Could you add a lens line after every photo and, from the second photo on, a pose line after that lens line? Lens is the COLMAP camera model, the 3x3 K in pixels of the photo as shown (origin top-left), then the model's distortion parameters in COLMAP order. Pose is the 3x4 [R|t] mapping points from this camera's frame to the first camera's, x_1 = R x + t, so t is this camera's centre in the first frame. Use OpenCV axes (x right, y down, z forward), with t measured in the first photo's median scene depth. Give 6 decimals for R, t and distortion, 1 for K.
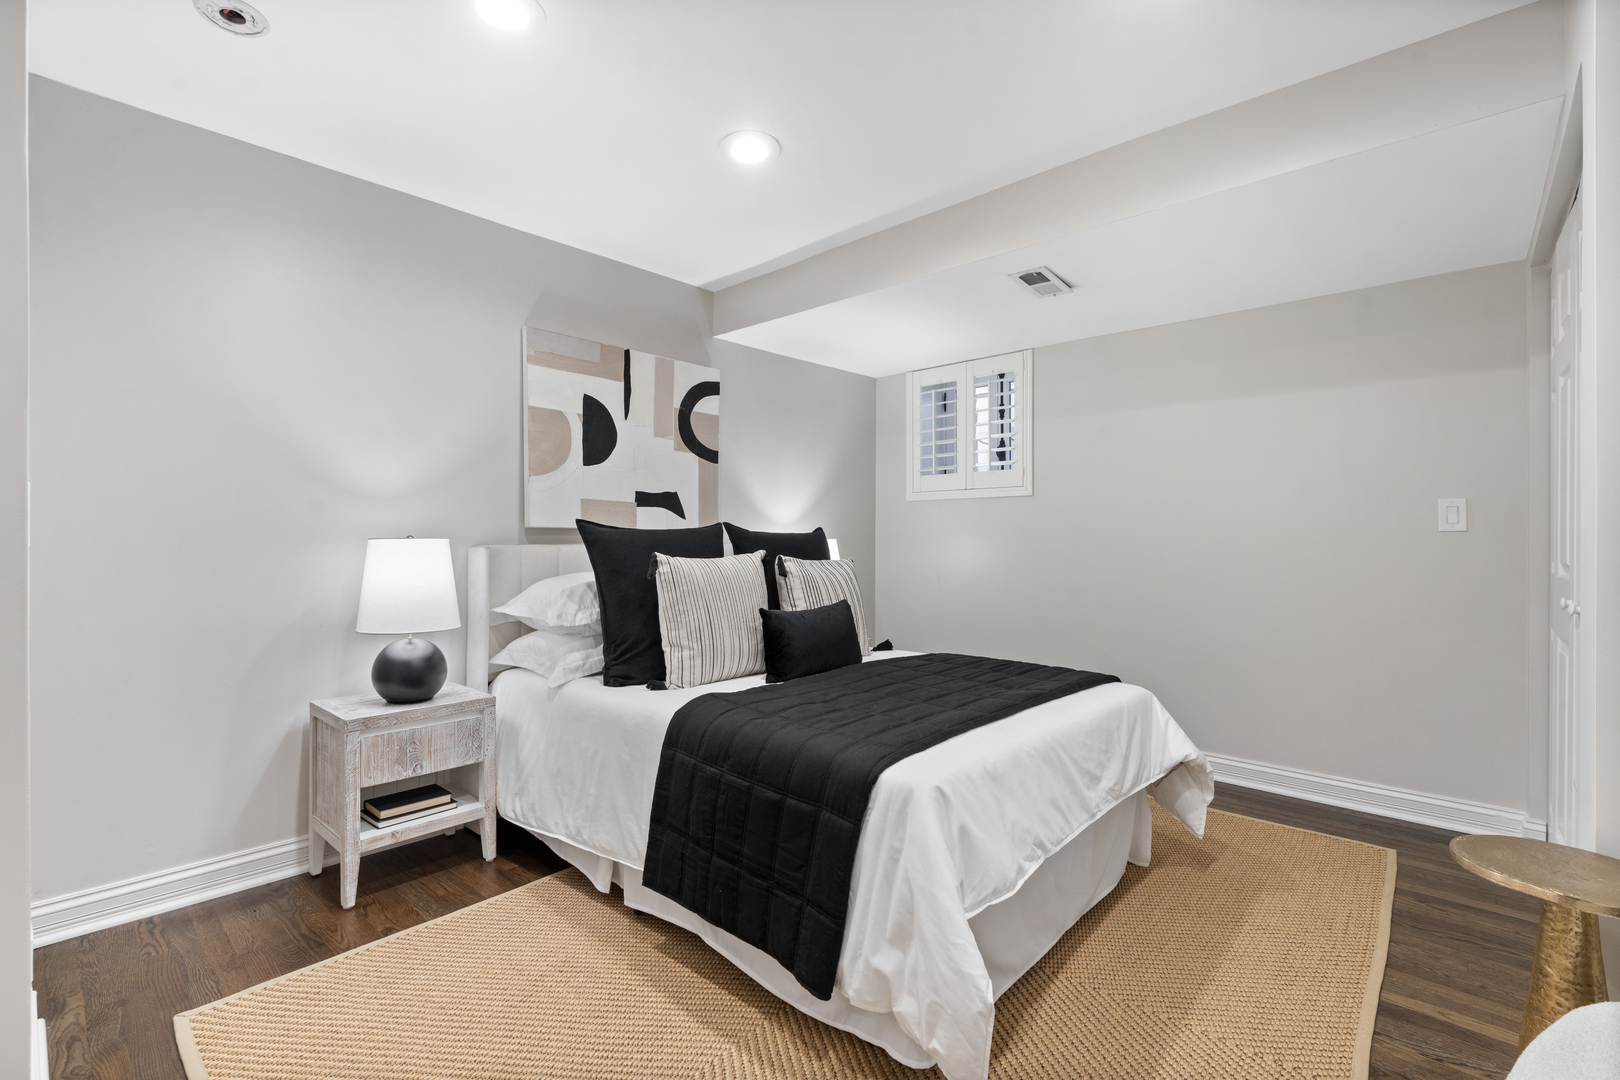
lens RADIAL K [[727.9, 0, 805.9], [0, 727.9, 538.6], [0, 0, 1]] dist [-0.002860, 0.000287]
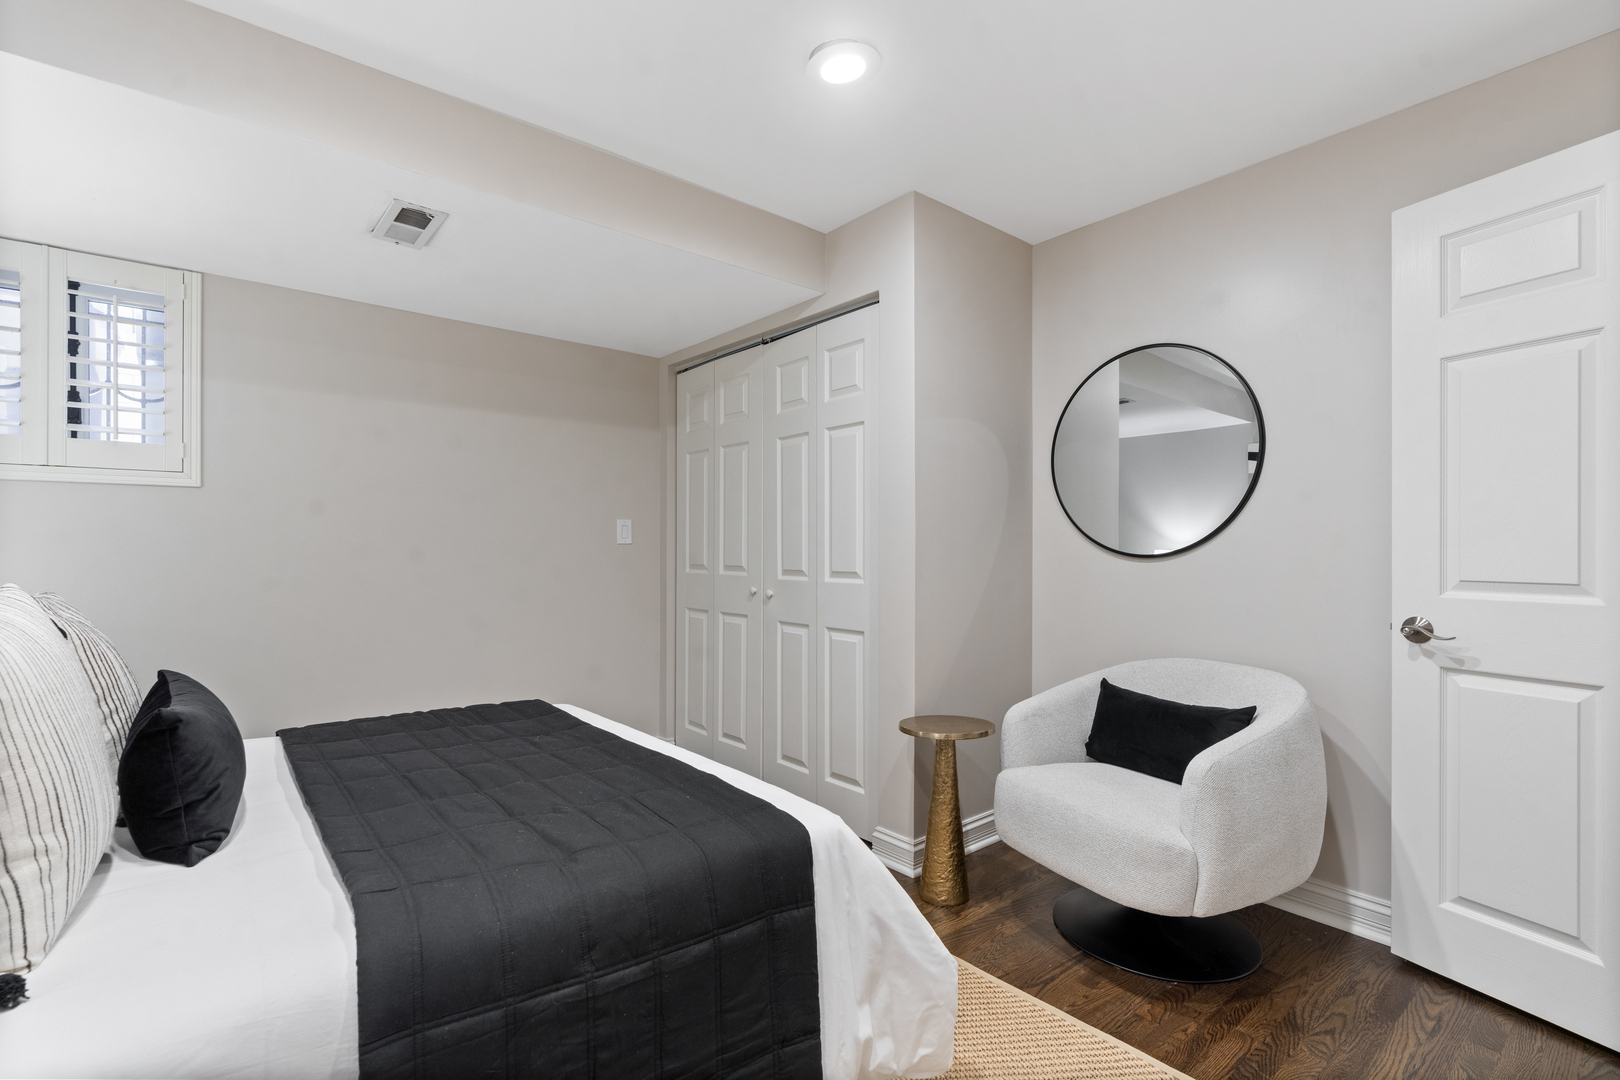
lens RADIAL K [[727.9, 0, 805.7], [0, 727.9, 547.4], [0, 0, 1]] dist [-0.002860, 0.000287]
pose [[0.144286, -0.000662, 0.989536, -0.399653], [-0.002301, 0.999997, 0.001005, -0.005926], [-0.989533, -0.002422, 0.144284, 0.475821]]
